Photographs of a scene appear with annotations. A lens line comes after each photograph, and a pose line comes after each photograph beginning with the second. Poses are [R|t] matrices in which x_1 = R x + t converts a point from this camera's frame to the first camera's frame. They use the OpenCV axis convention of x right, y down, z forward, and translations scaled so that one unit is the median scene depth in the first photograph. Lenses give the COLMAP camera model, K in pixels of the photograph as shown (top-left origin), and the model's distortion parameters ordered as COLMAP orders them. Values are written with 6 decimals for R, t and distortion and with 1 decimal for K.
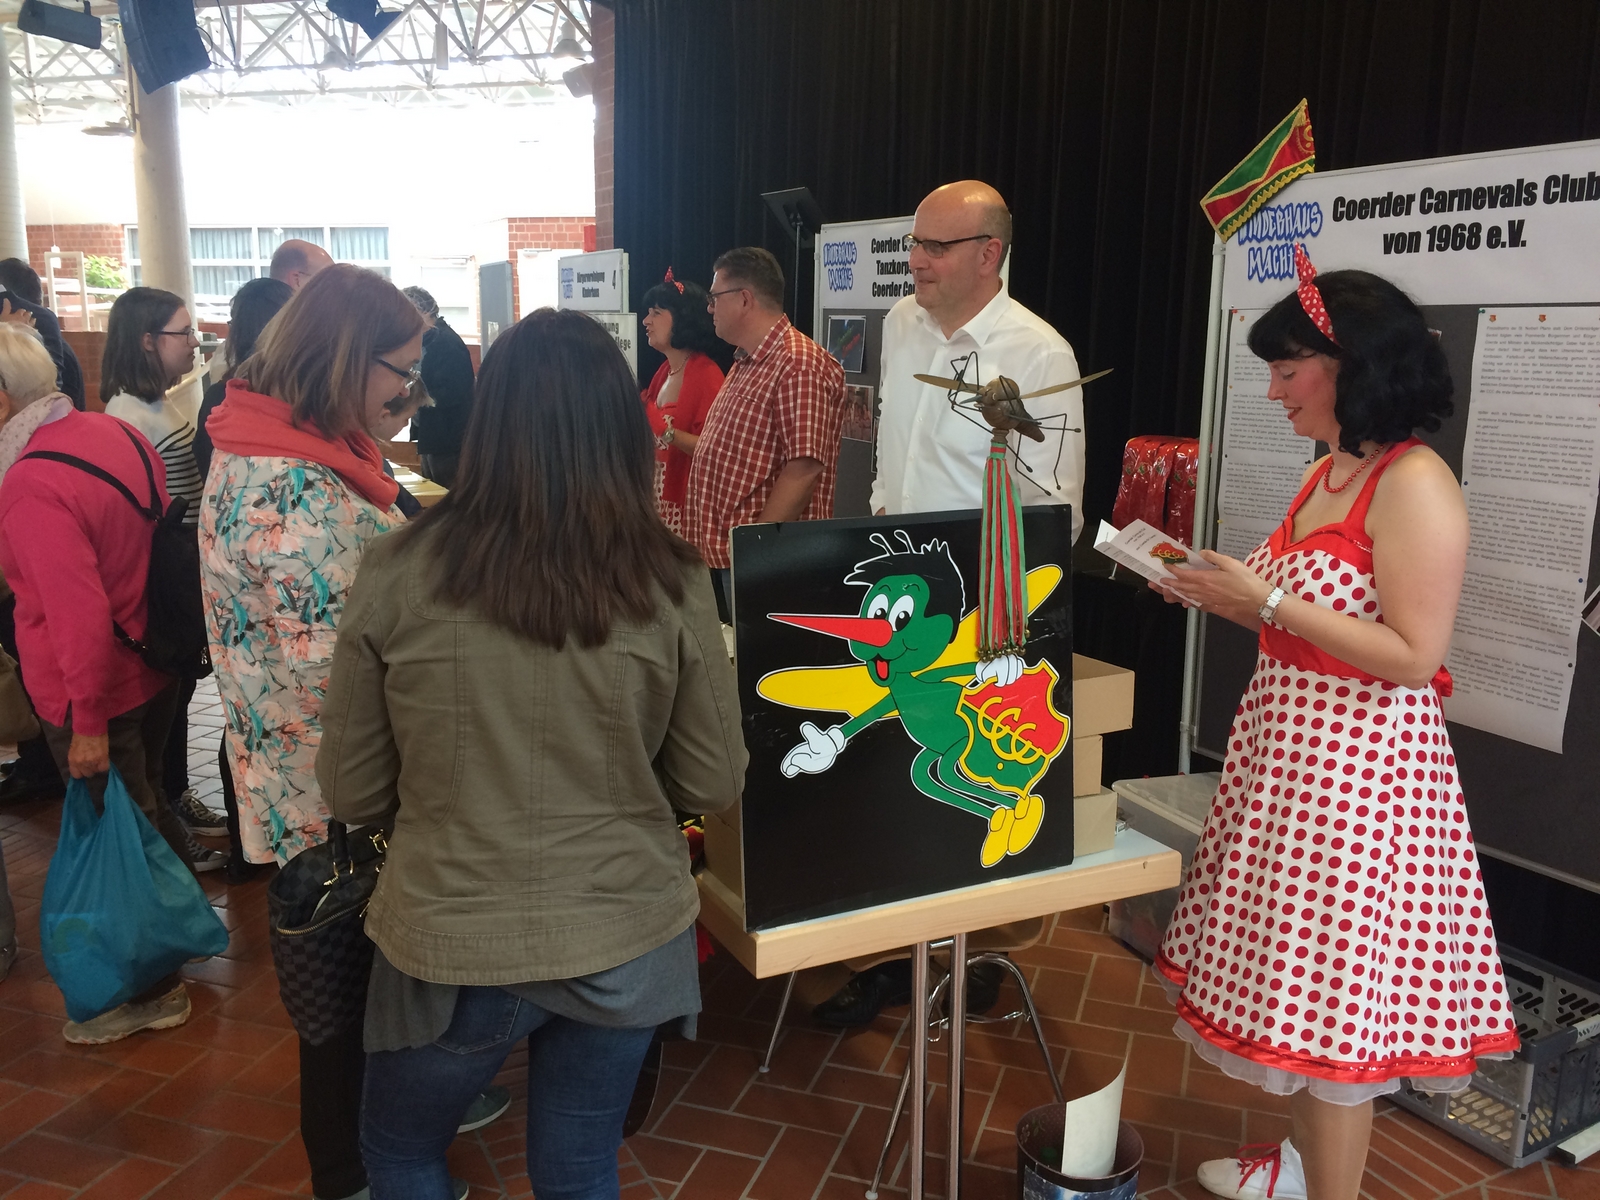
lens RADIAL K [[1366.6, 0, 790.9], [0, 1366.6, 592.1], [0, 0, 1]] dist [0.085457, -0.125454]
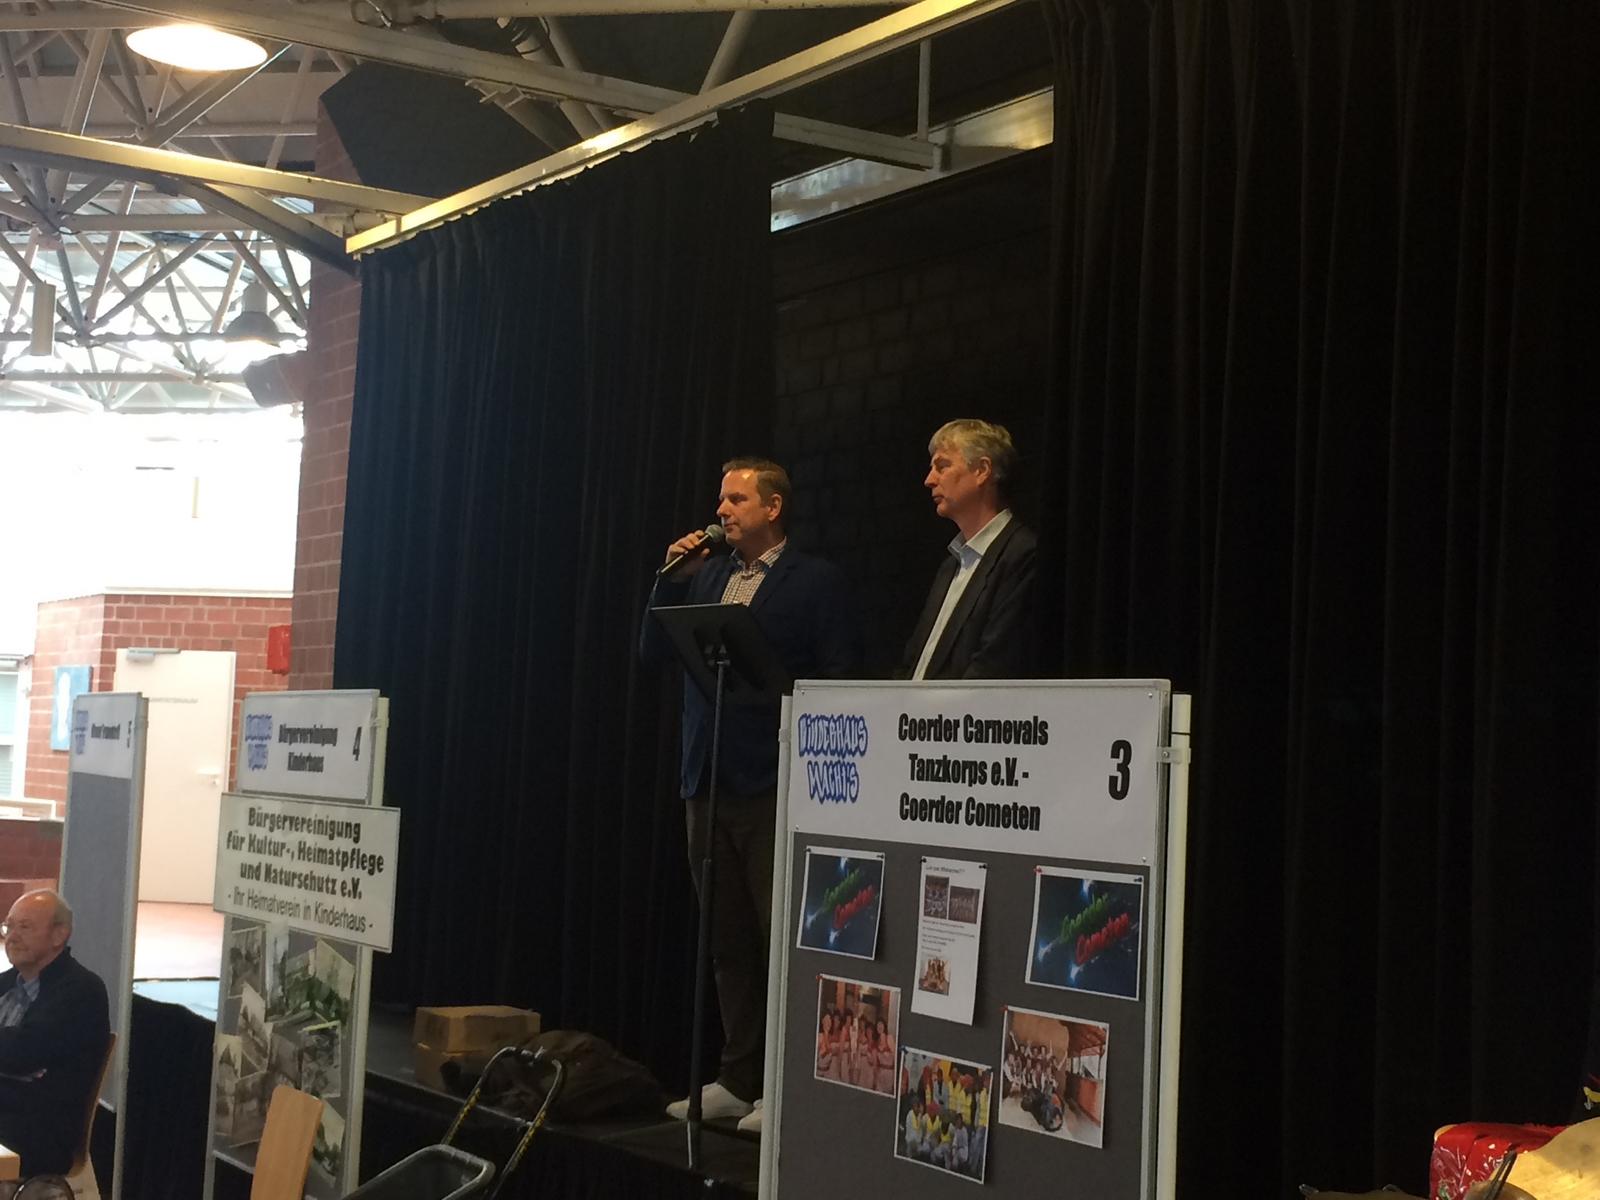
lens RADIAL K [[2423.4, 0, 800.3], [0, 2423.4, 594.9], [0, 0, 1]] dist [0.041033, 0.042924]
pose [[0.994852, 0.037111, 0.094299, -0.123569], [-0.010893, 0.964303, -0.264577, -0.088415], [-0.100751, 0.262188, 0.959743, 0.141424]]
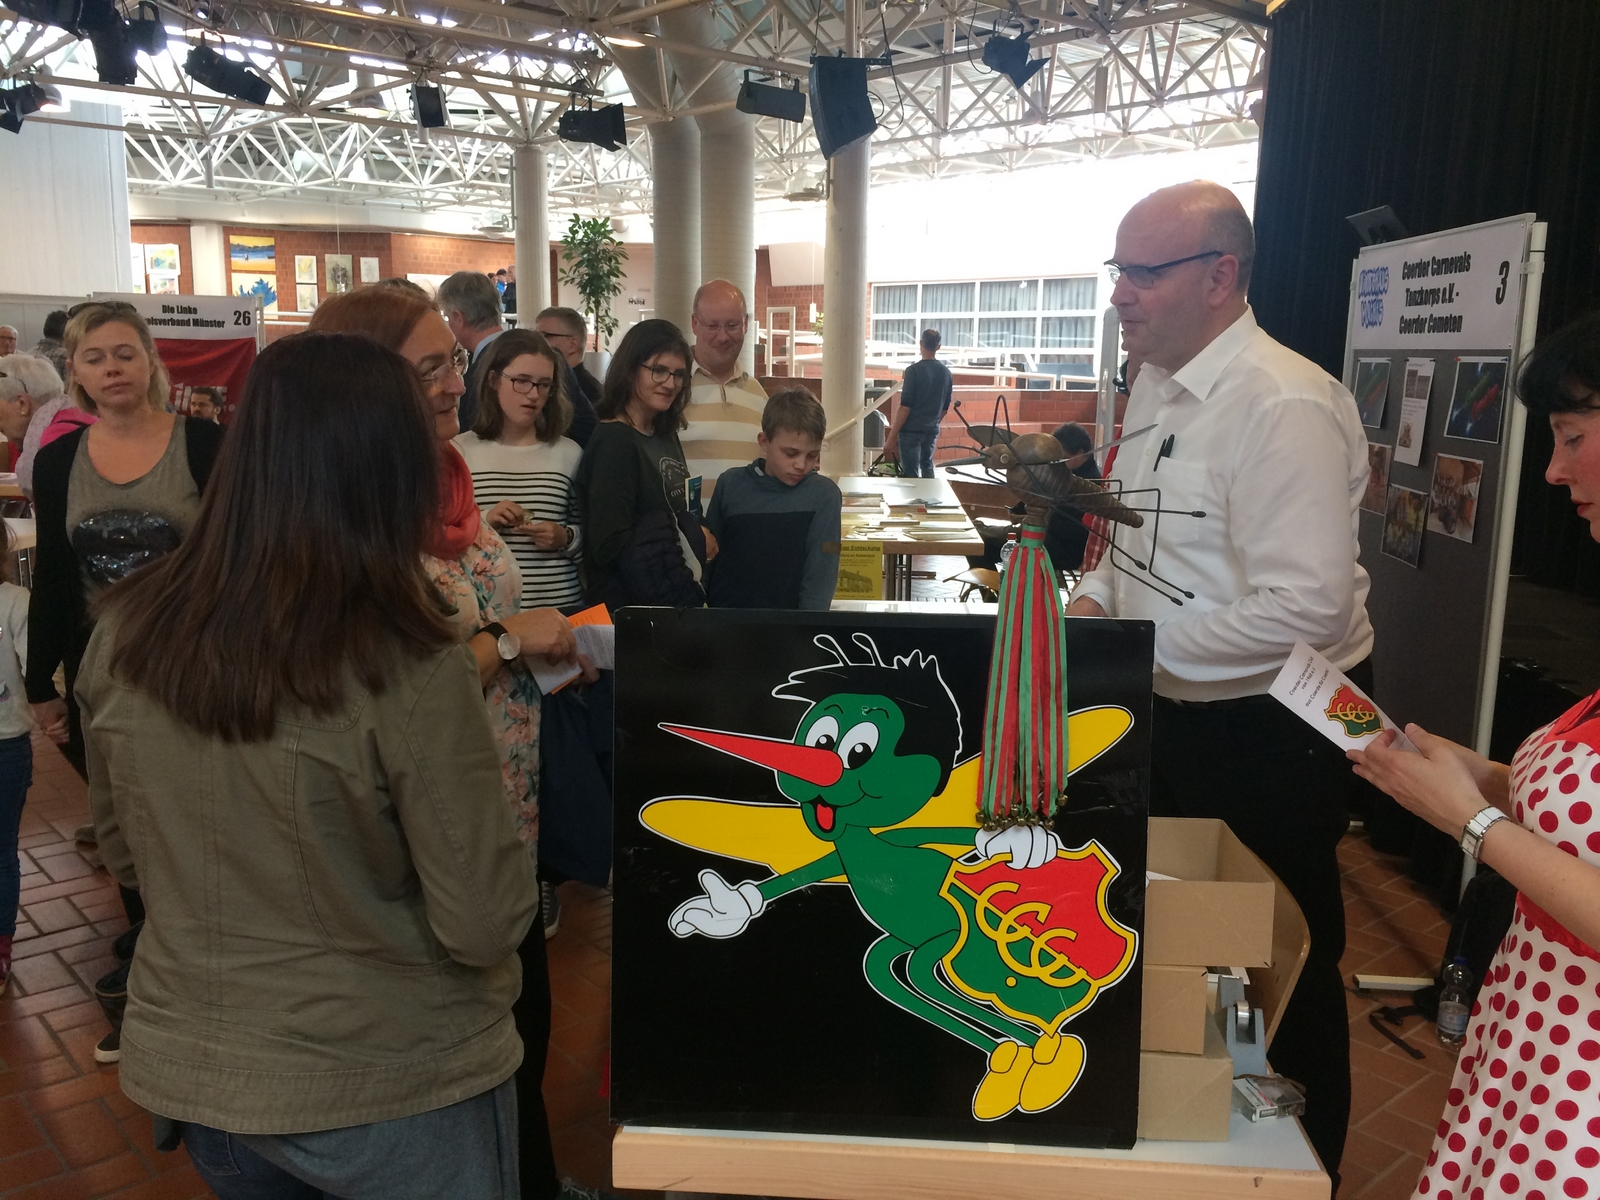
lens RADIAL K [[1366.6, 0, 790.9], [0, 1366.6, 592.1], [0, 0, 1]] dist [0.085457, -0.125454]
pose [[0.863524, 0.088461, -0.496489, 0.292713], [-0.105599, 0.994388, -0.006491, -0.041658], [0.493128, 0.058034, 0.868019, 0.240863]]
